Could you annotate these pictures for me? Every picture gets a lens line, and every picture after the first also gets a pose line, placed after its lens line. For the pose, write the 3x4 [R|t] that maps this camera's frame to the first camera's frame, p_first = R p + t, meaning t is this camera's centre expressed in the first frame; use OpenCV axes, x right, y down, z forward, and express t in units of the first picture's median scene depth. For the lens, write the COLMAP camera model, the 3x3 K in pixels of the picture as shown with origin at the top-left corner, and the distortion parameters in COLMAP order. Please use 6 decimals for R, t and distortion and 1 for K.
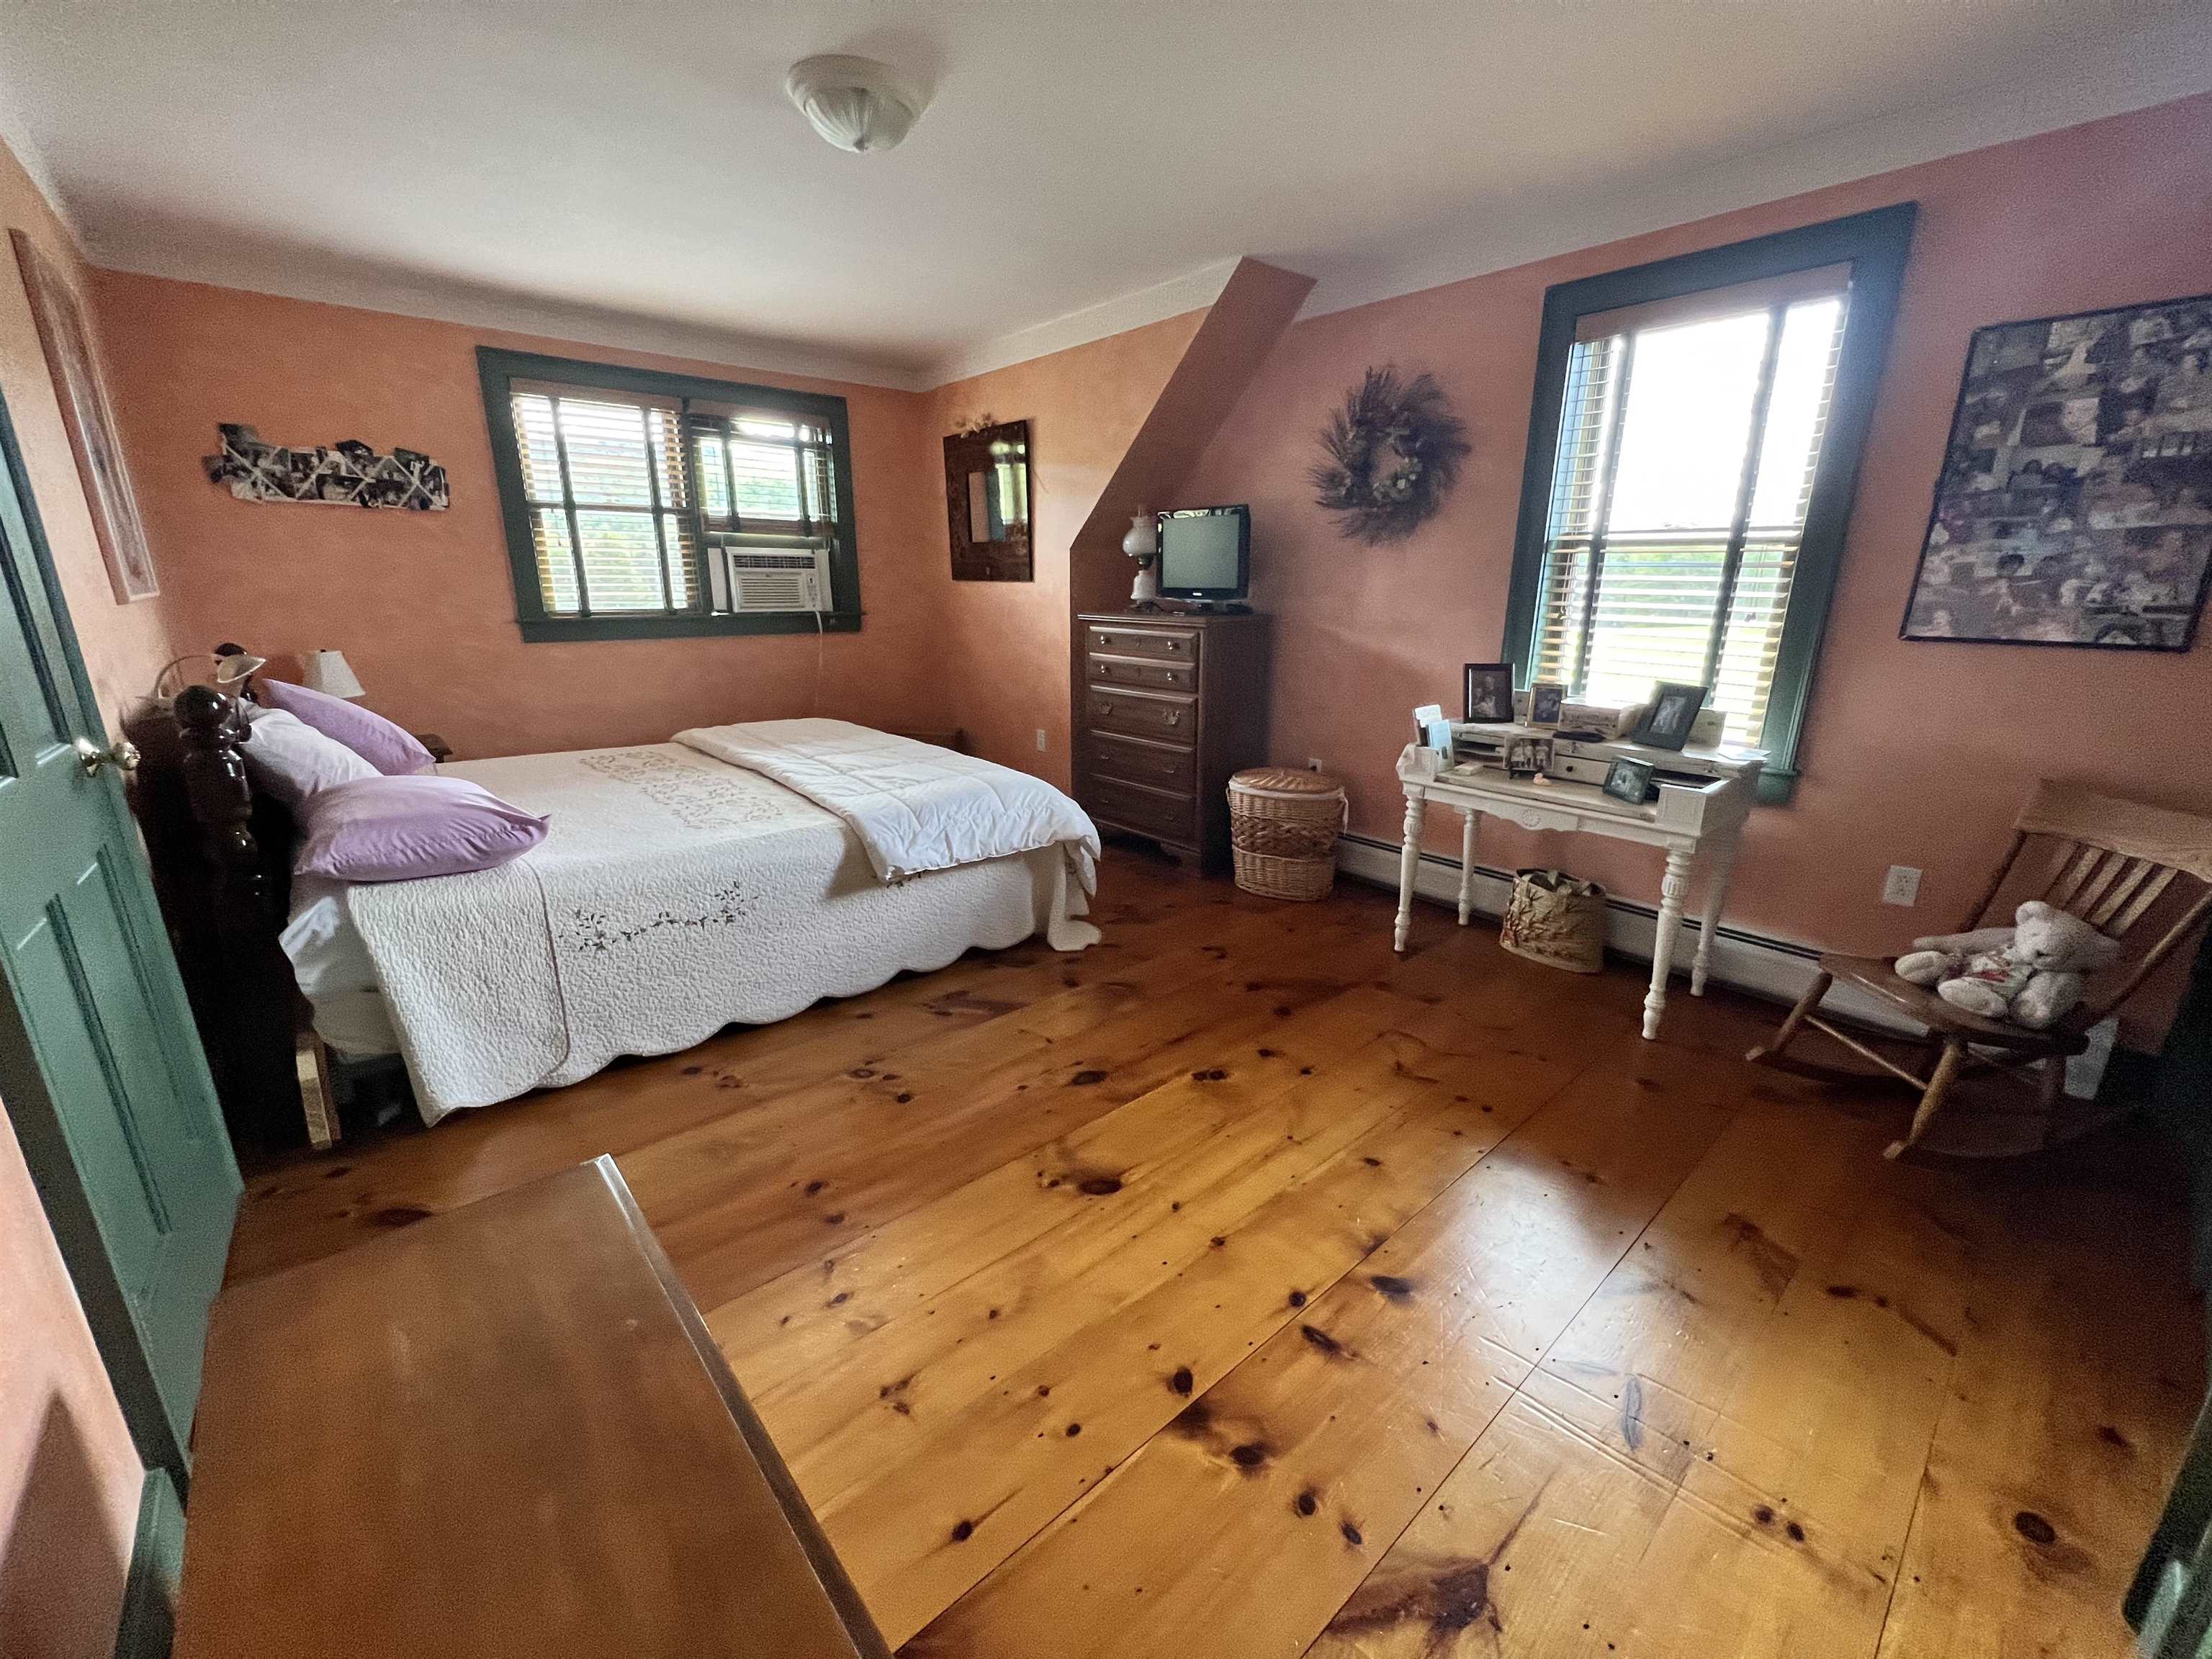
lens RADIAL K [[883.2, 0, 1103.8], [0, 883.2, 828.5], [0, 0, 1]] dist [-0.000014, 0.000603]
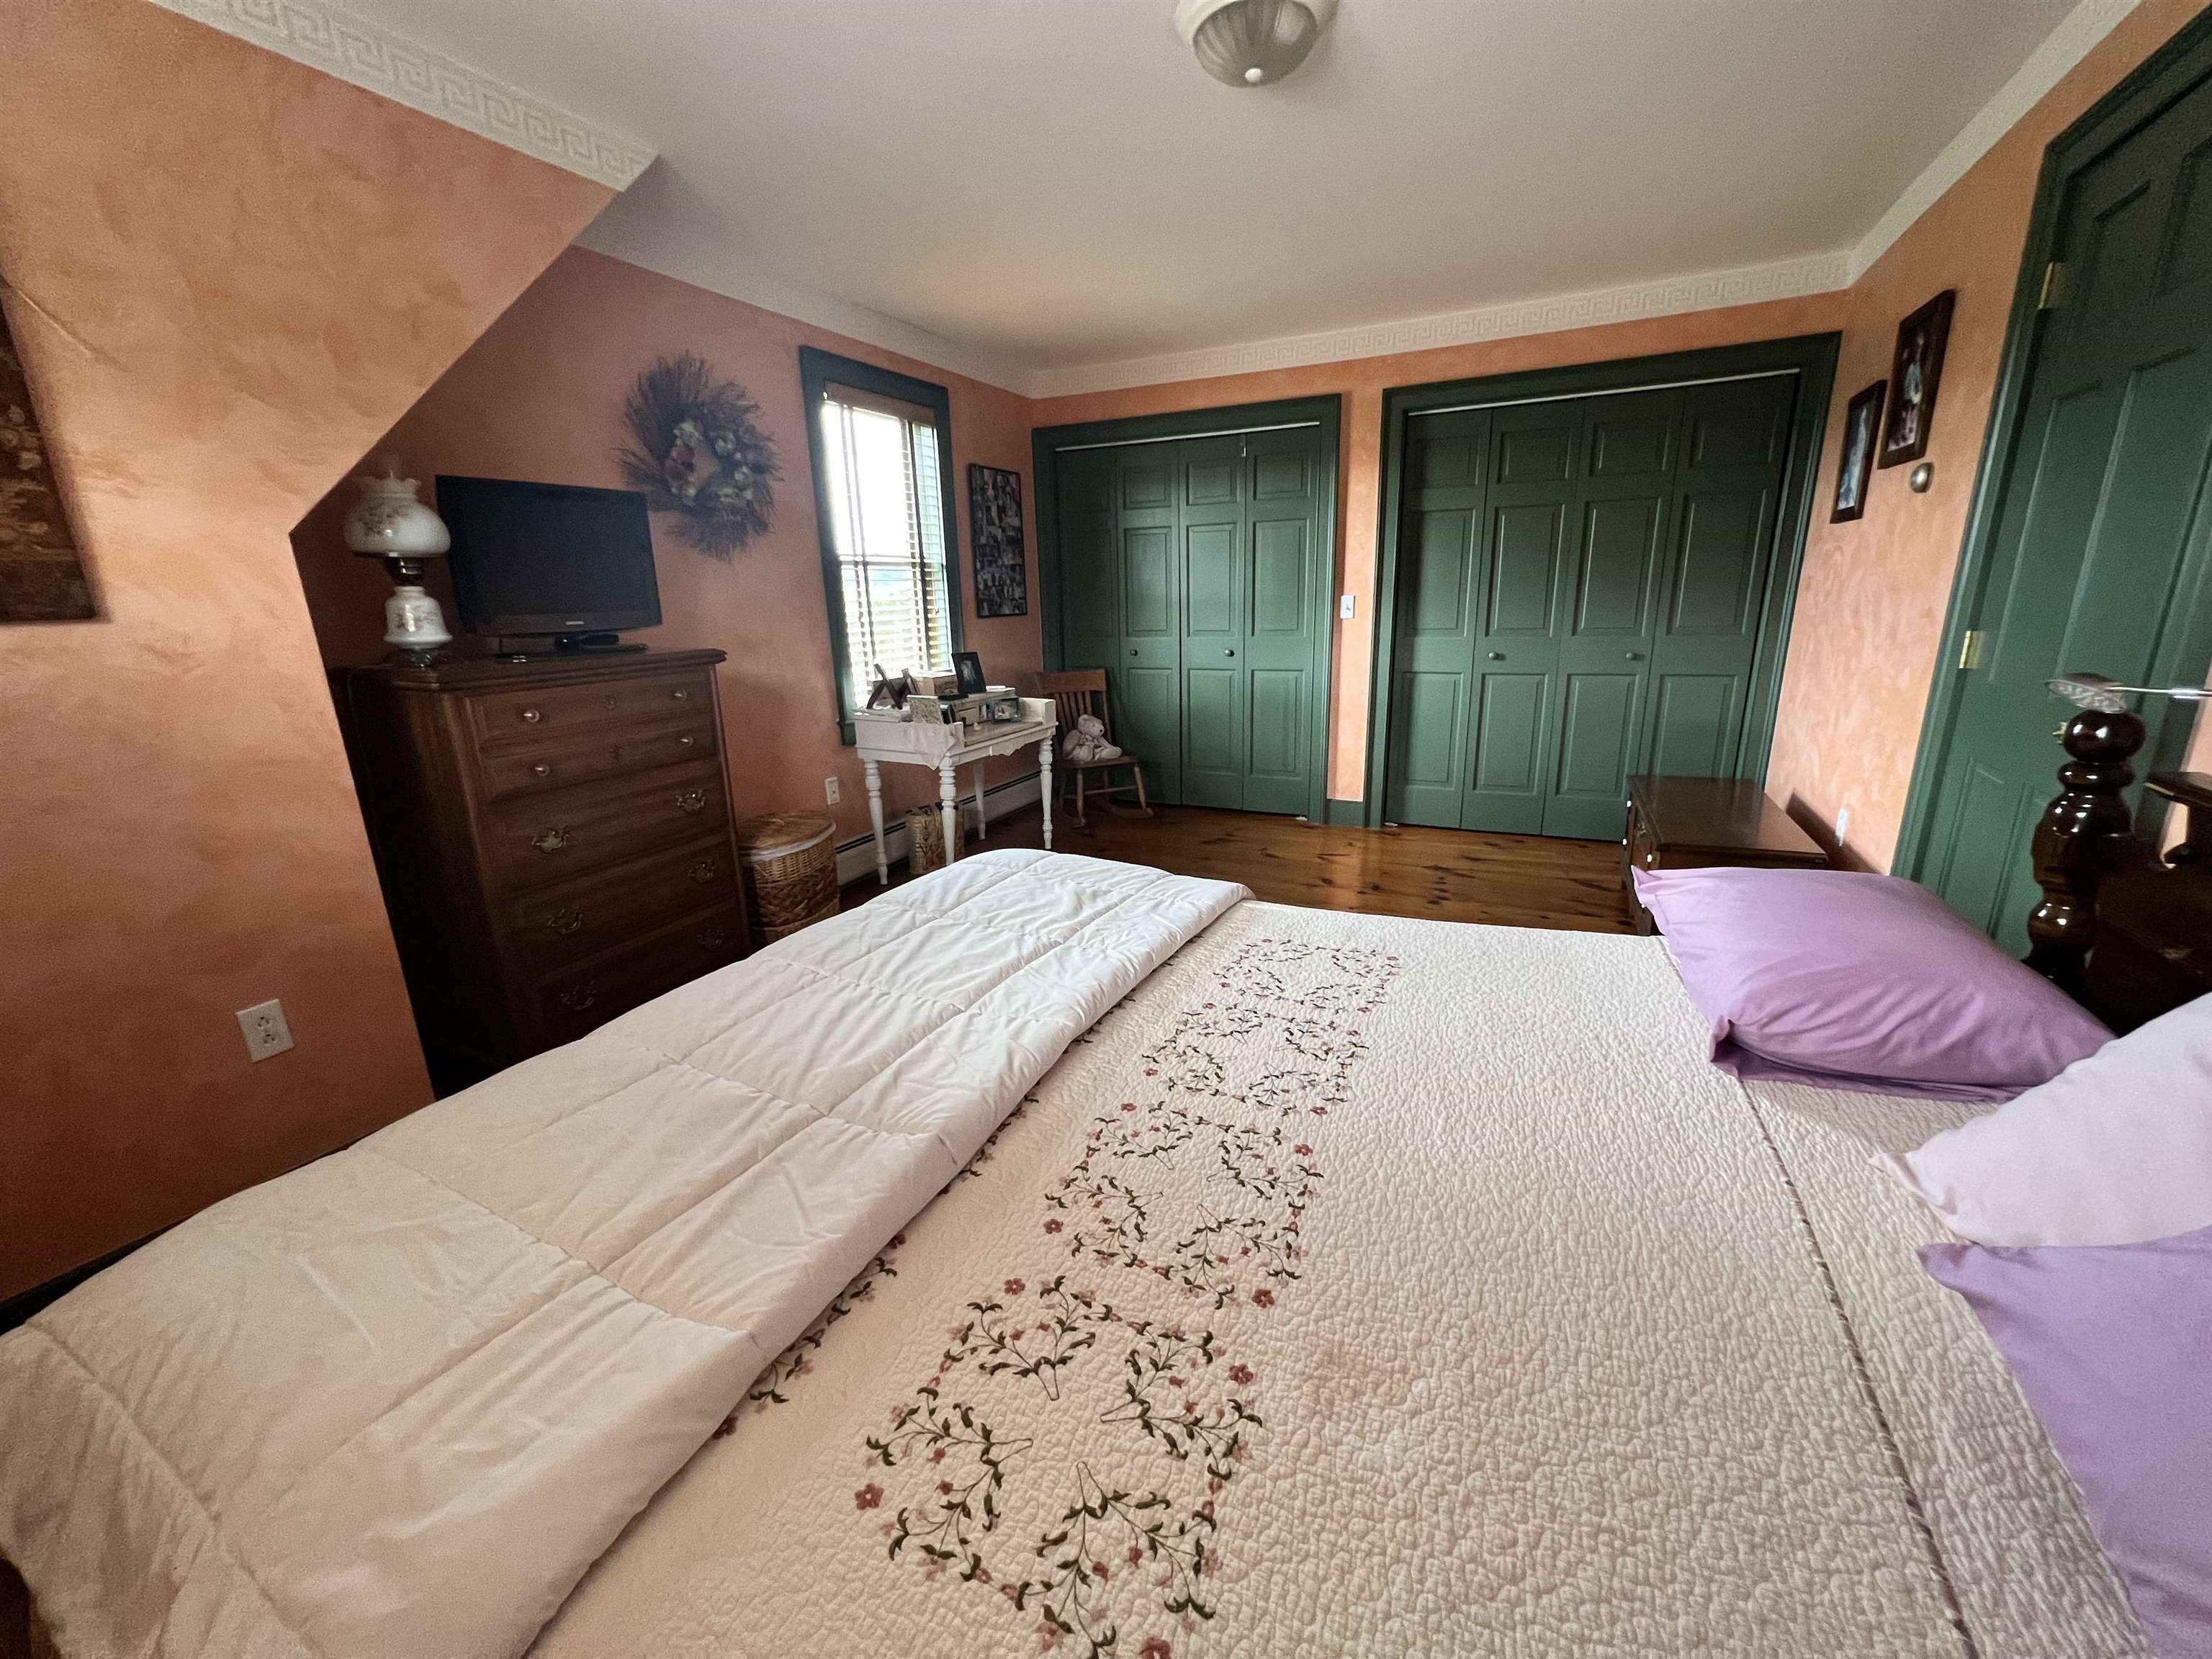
lens RADIAL K [[883.2, 0, 1103.8], [0, 883.2, 828.5], [0, 0, 1]] dist [-0.000014, 0.000603]
pose [[-0.387867, -0.244904, 0.888584, -0.968381], [0.266323, 0.893156, 0.362414, -0.400308], [-0.882401, 0.377219, -0.281202, 1.375288]]
